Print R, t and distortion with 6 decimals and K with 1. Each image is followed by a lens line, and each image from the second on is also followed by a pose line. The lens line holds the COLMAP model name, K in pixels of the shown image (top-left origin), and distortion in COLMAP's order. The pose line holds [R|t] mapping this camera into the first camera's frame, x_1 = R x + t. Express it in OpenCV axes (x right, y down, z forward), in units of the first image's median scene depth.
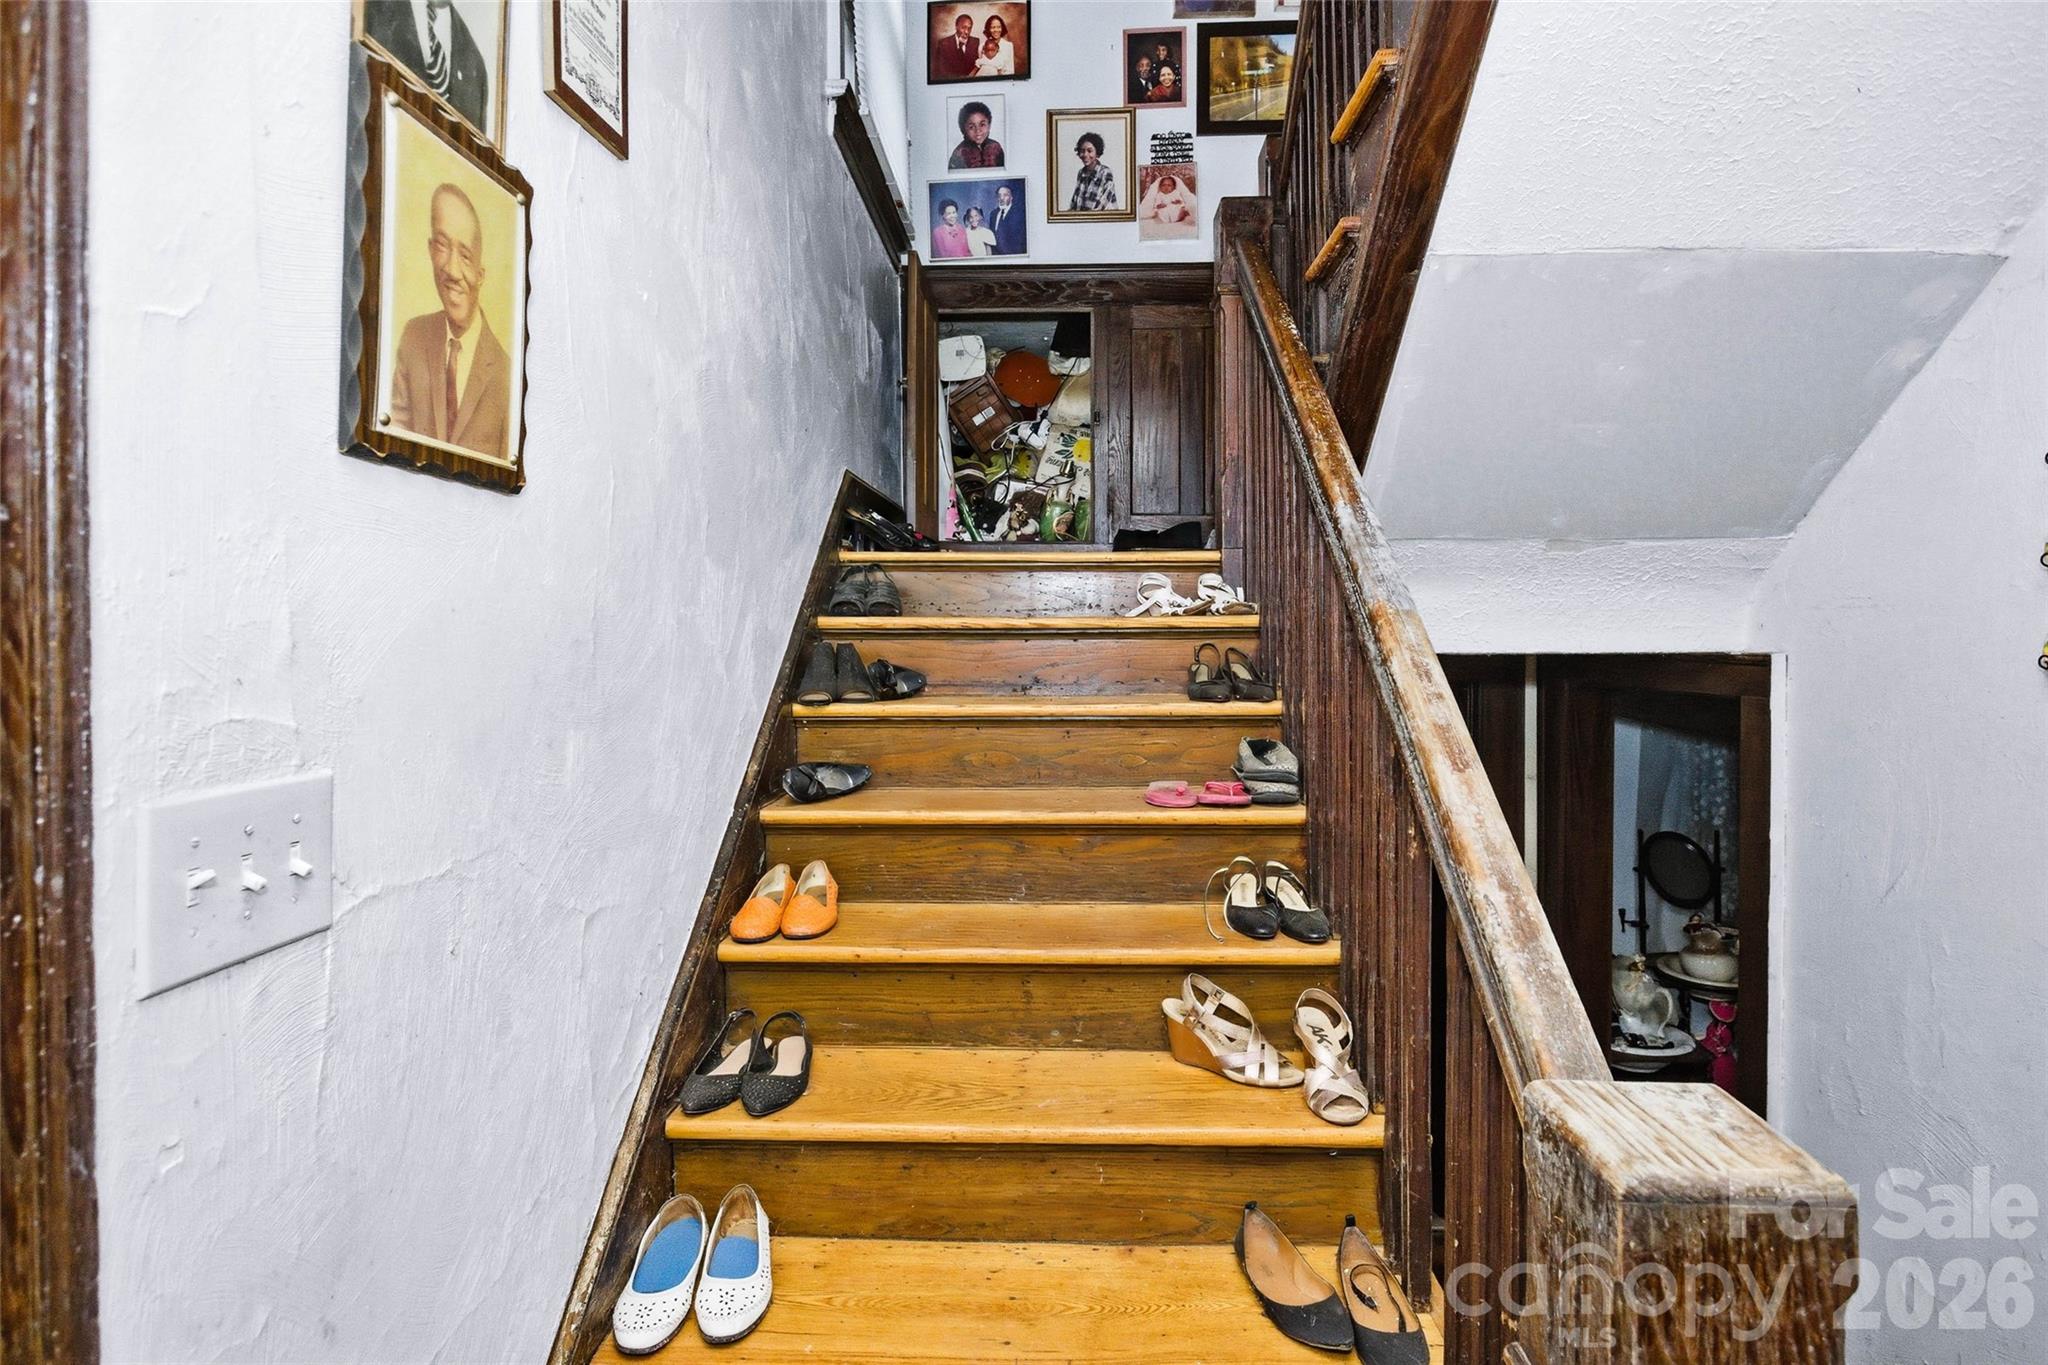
lens RADIAL K [[1070.1, 0, 1030.4], [0, 1070.1, 622.9], [0, 0, 1]] dist [0.000718, 0.000223]
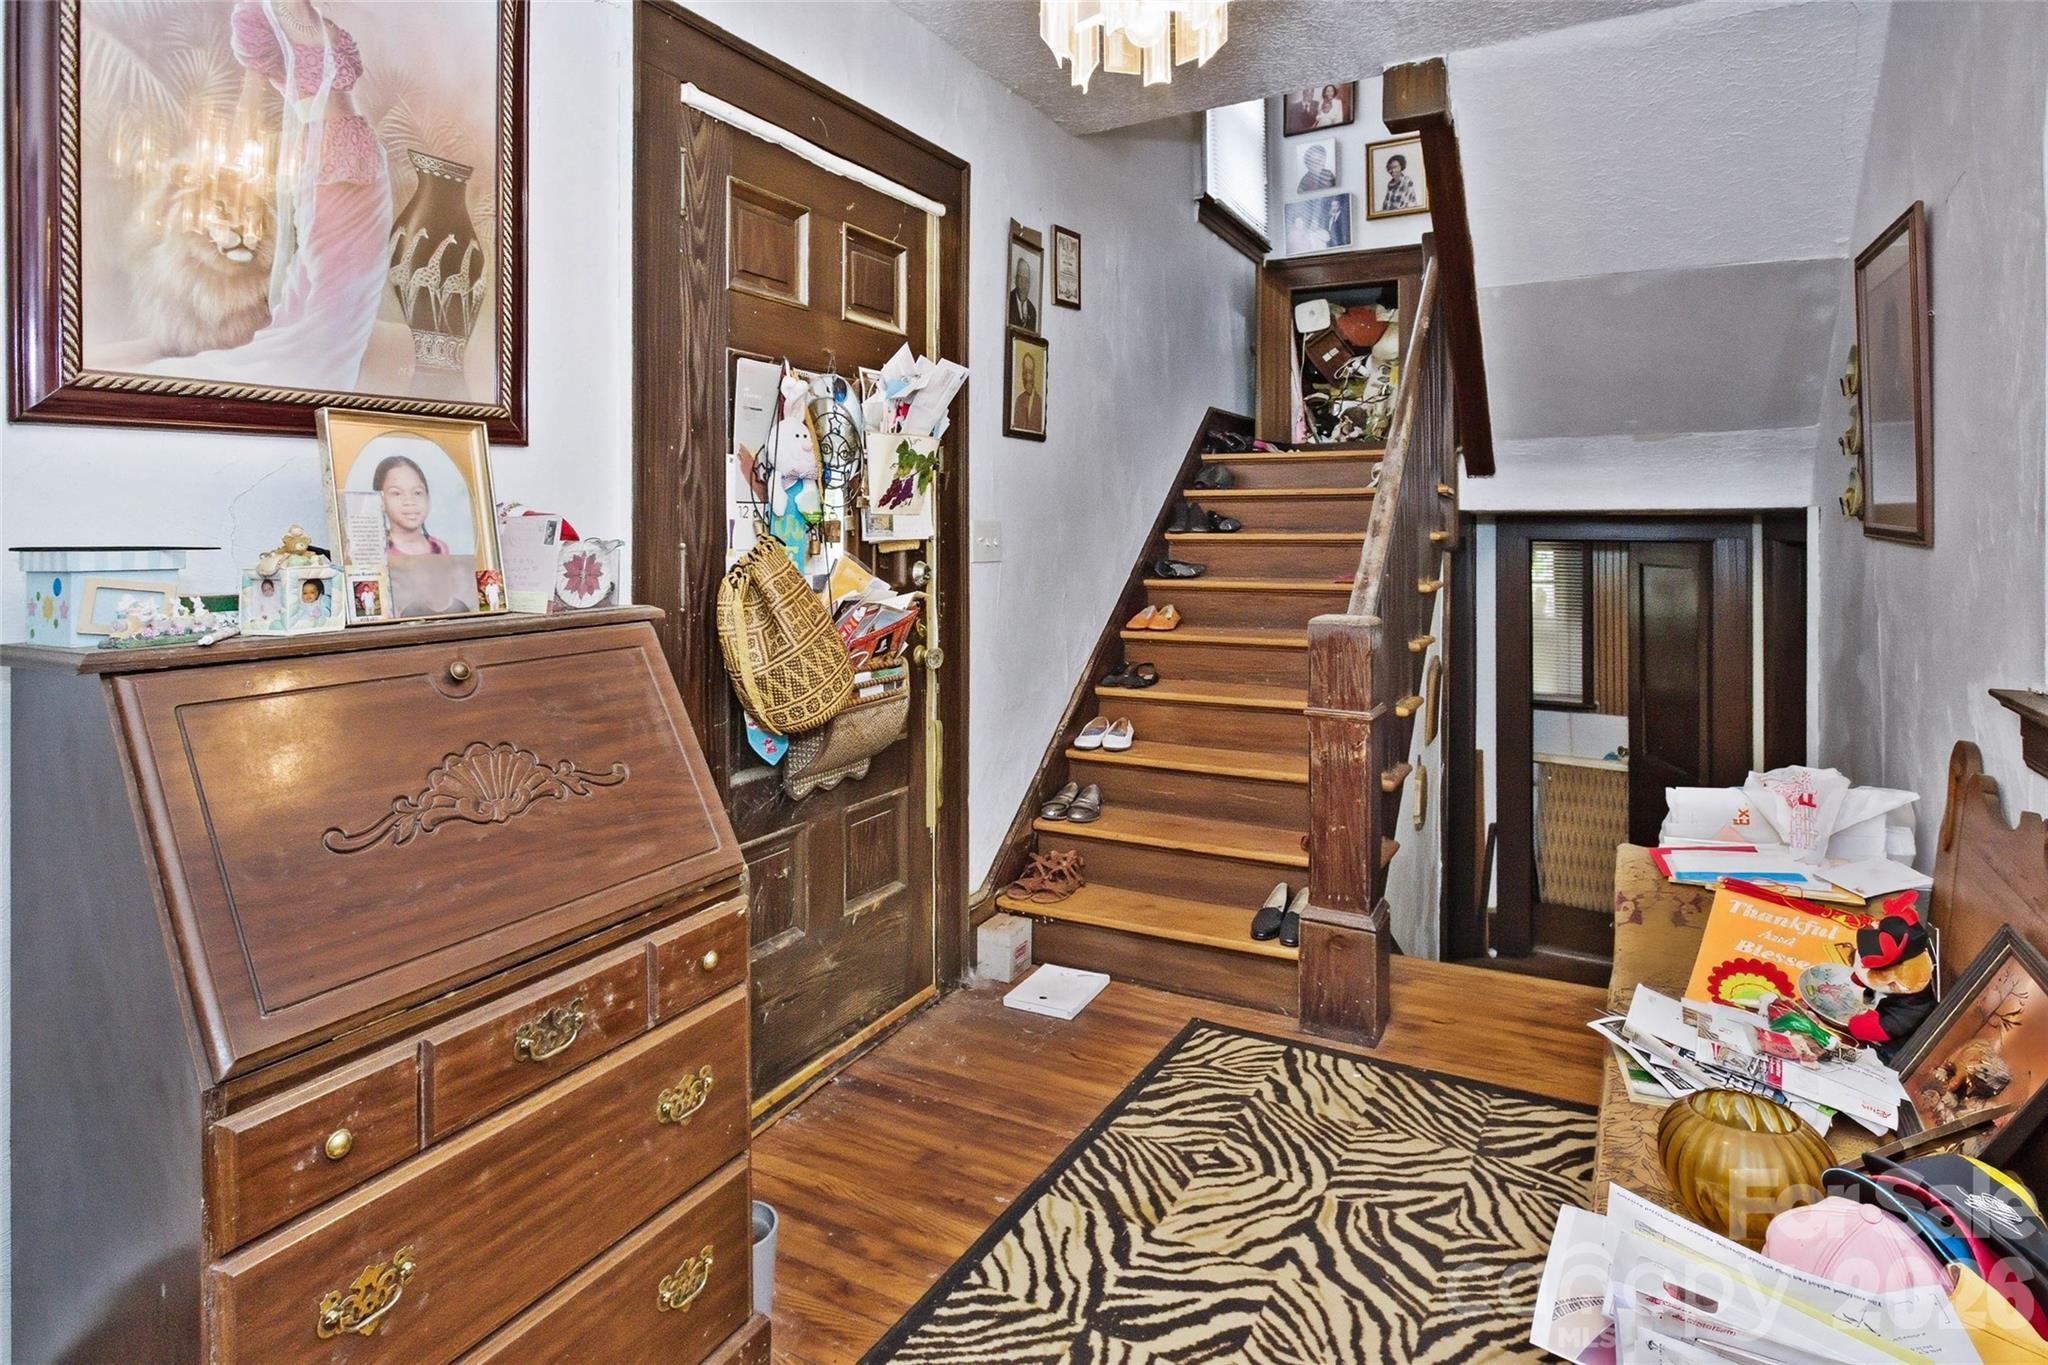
lens RADIAL K [[1070.1, 0, 1030.4], [0, 1070.1, 622.9], [0, 0, 1]] dist [0.000718, 0.000223]
pose [[0.902761, 0.039013, -0.428371, 0.252125], [0.001657, 0.995556, 0.094161, 0.032973], [0.430140, -0.085715, 0.898684, -0.559438]]
